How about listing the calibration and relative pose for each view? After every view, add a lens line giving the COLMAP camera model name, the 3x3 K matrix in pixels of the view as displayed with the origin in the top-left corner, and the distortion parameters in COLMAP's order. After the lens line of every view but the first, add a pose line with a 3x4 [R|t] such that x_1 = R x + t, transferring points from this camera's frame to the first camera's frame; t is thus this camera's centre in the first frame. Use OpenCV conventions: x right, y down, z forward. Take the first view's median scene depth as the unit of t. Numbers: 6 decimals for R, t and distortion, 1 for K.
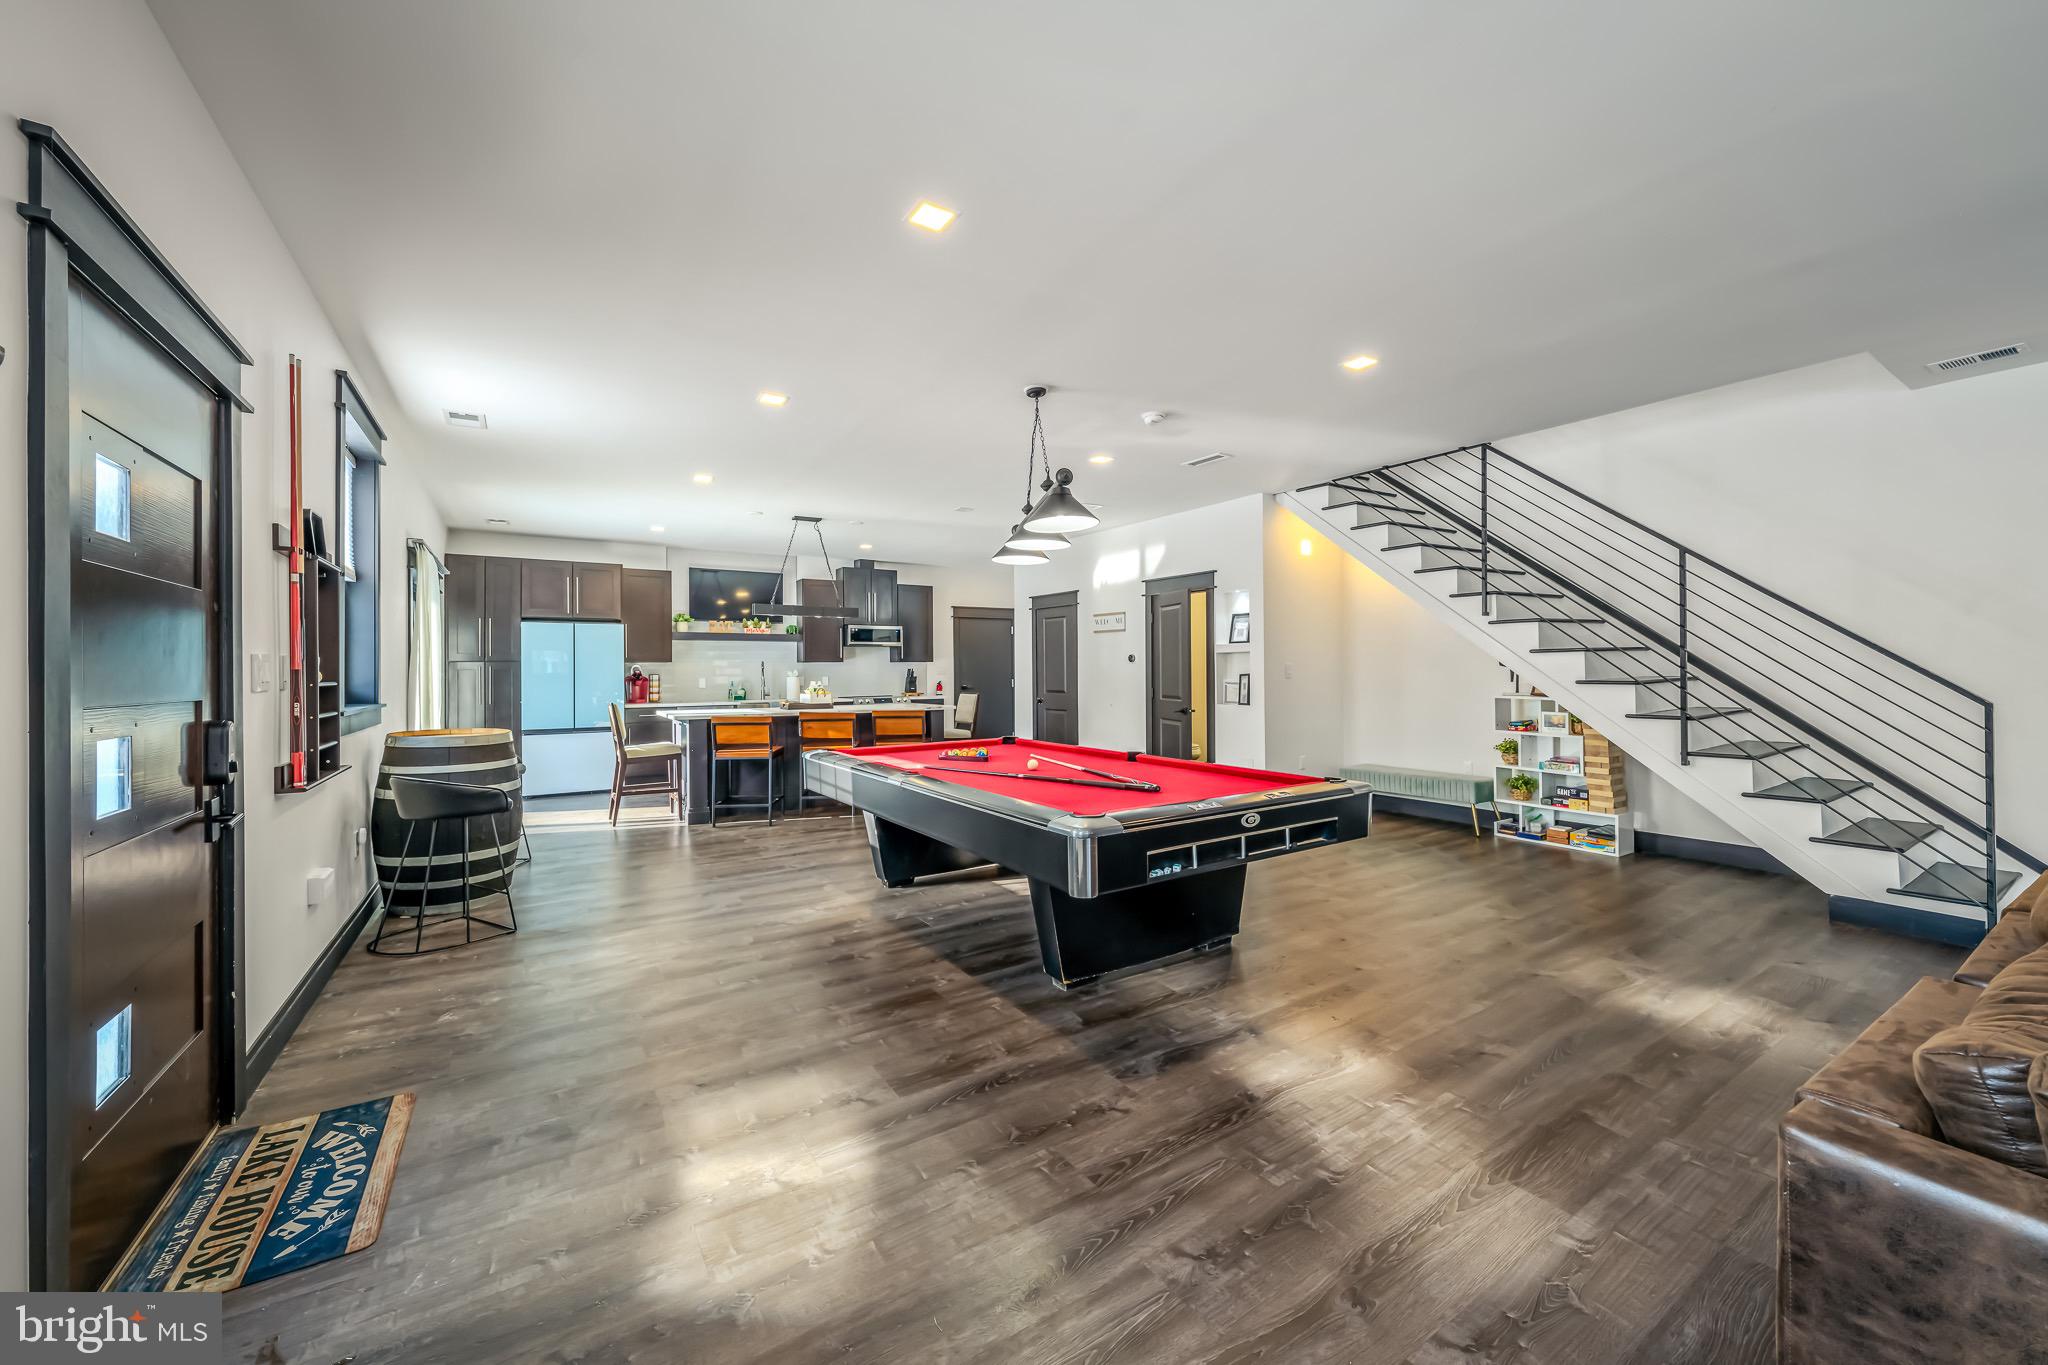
lens RADIAL K [[787.2, 0, 1026.2], [0, 787.2, 670.3], [0, 0, 1]] dist [0.002692, 0.000152]
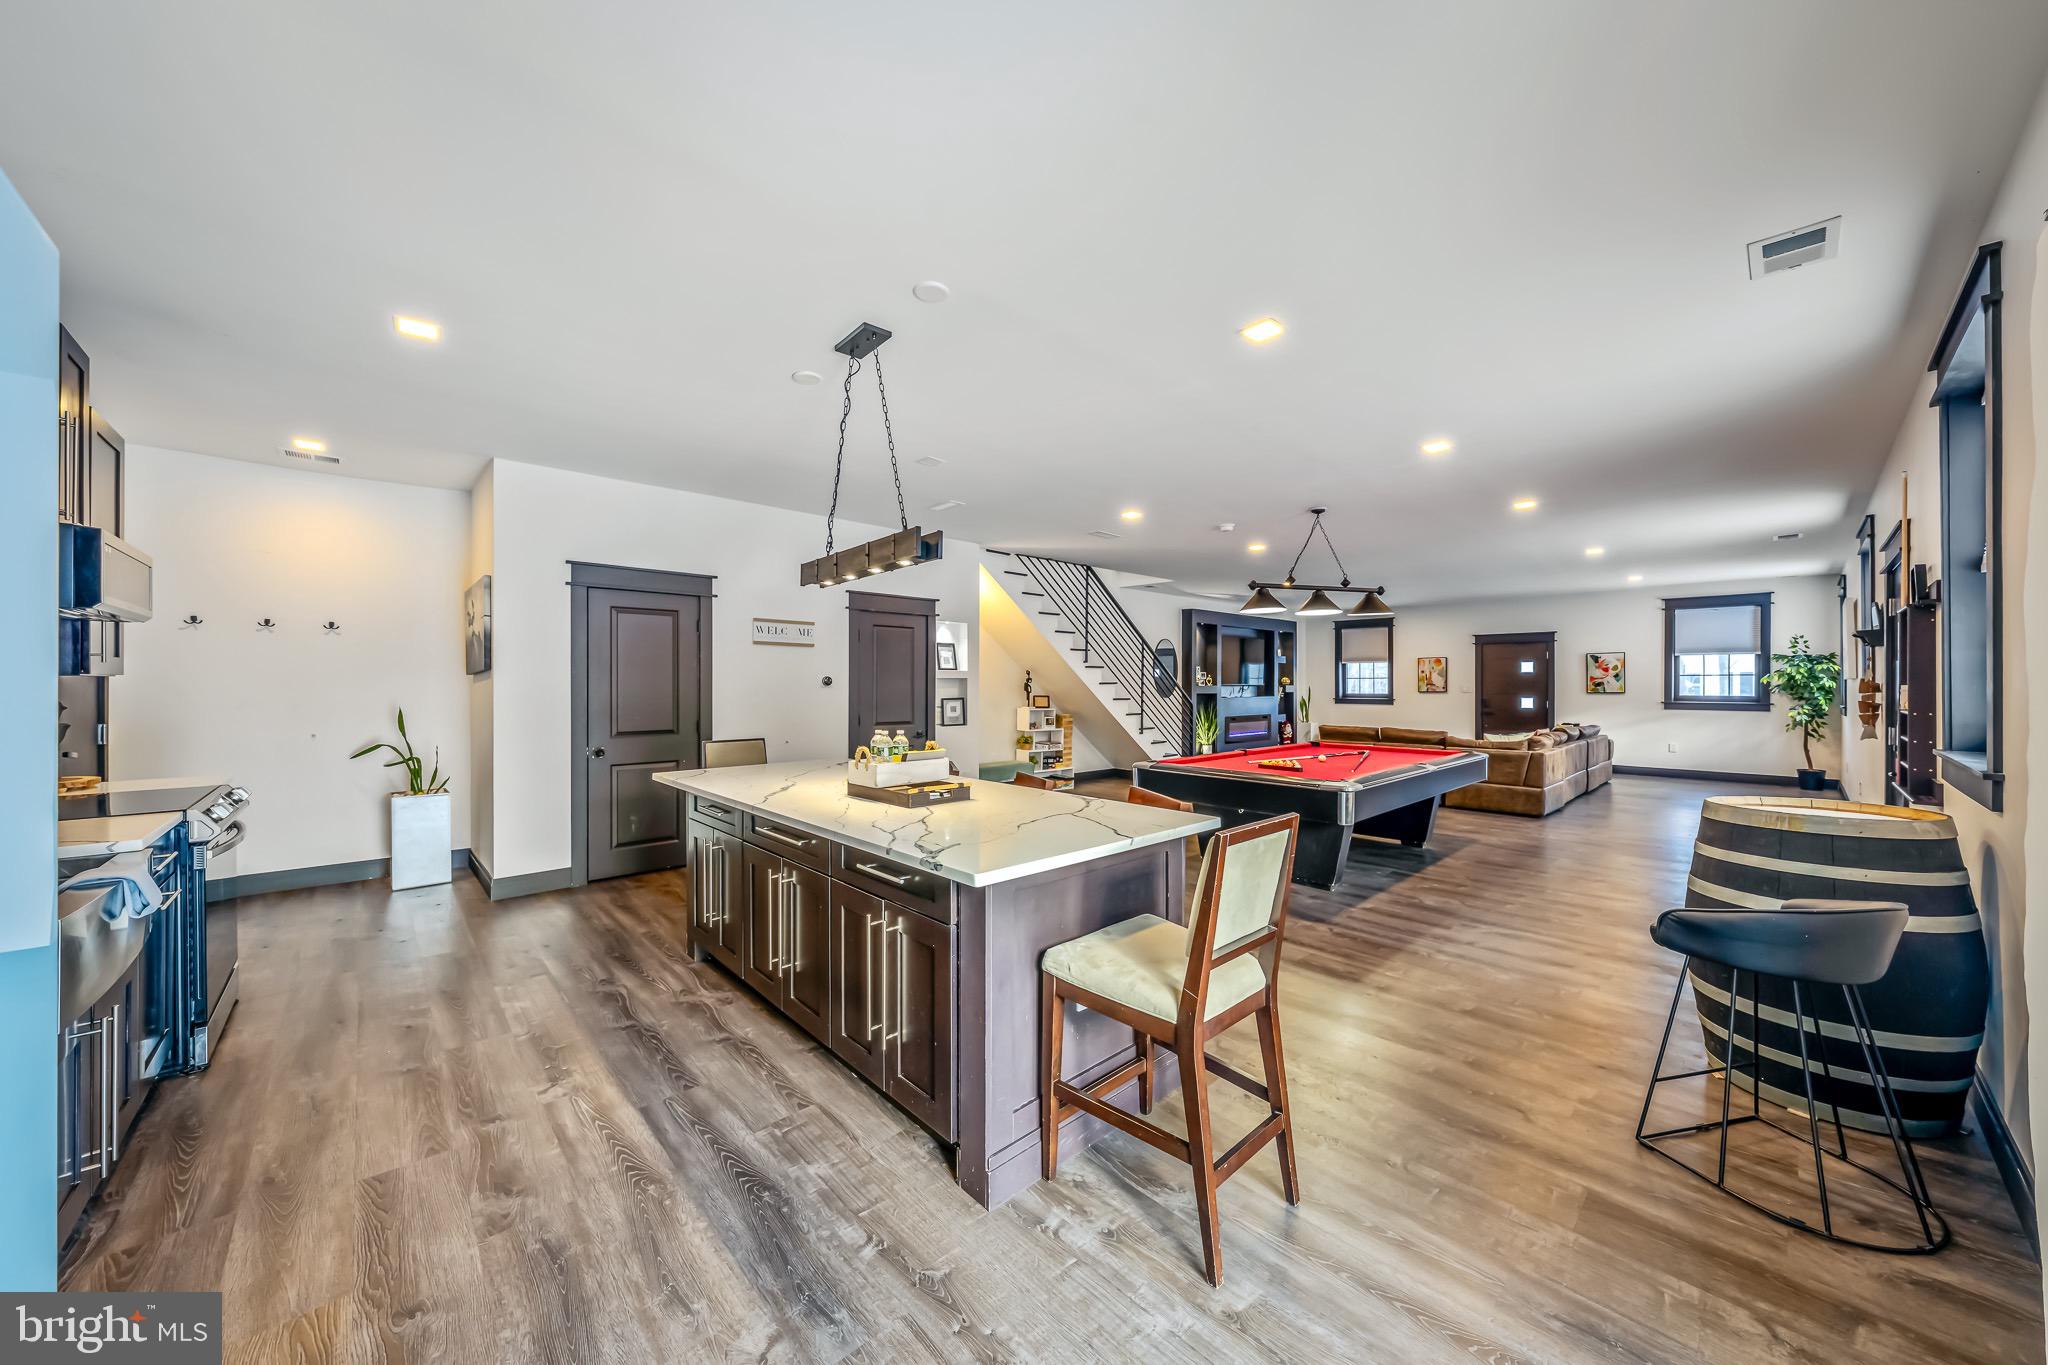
lens RADIAL K [[715.7, 0, 1028.9], [0, 715.7, 684.5], [0, 0, 1]] dist [-0.002963, -0.000204]
pose [[-0.186689, 0.008282, 0.982384, -0.620729], [0.001694, 0.999966, -0.008108, -0.005002], [-0.982418, 0.000150, -0.186696, 0.911962]]
